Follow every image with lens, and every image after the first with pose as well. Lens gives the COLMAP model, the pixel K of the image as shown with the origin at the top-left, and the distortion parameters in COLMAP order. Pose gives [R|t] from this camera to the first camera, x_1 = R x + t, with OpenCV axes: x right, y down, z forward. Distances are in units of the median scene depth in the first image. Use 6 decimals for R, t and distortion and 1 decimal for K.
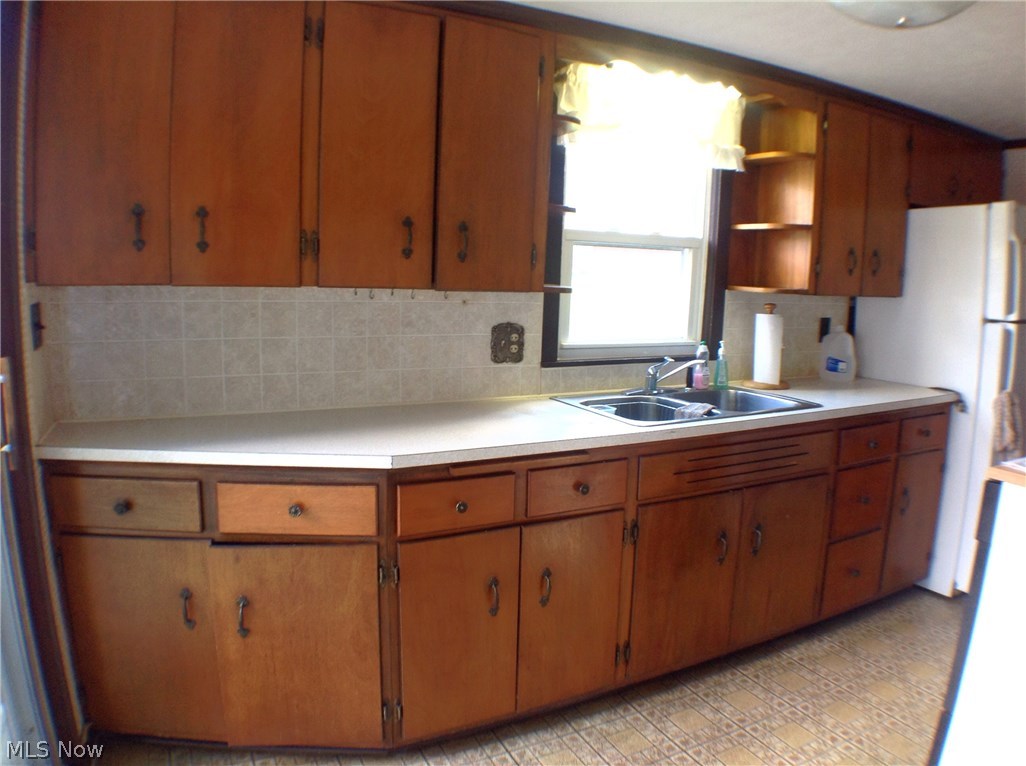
lens RADIAL K [[705.6, 0, 513.0], [0, 705.6, 383.0], [0, 0, 1]] dist [-0.133381, -0.017955]
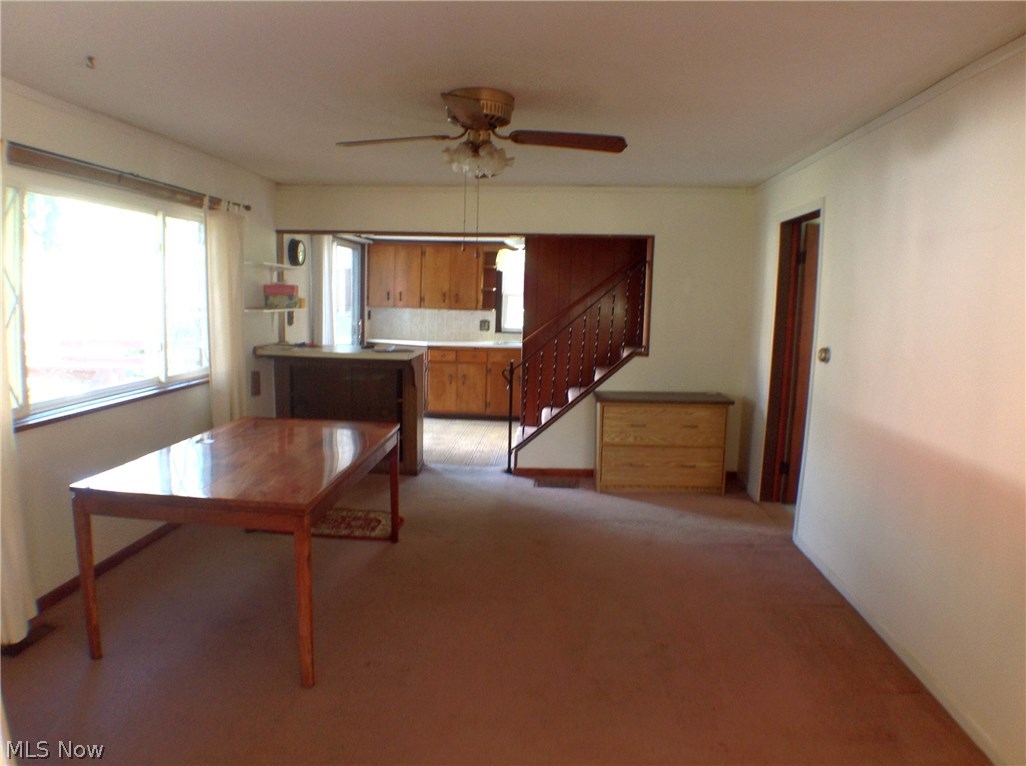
lens RADIAL K [[705.6, 0, 513.0], [0, 705.6, 383.0], [0, 0, 1]] dist [-0.133381, -0.017955]
pose [[0.854068, 0.051687, -0.517586, 2.608936], [-0.078245, 0.996495, -0.029600, 0.435164], [0.514242, 0.065779, 0.855119, -2.588225]]
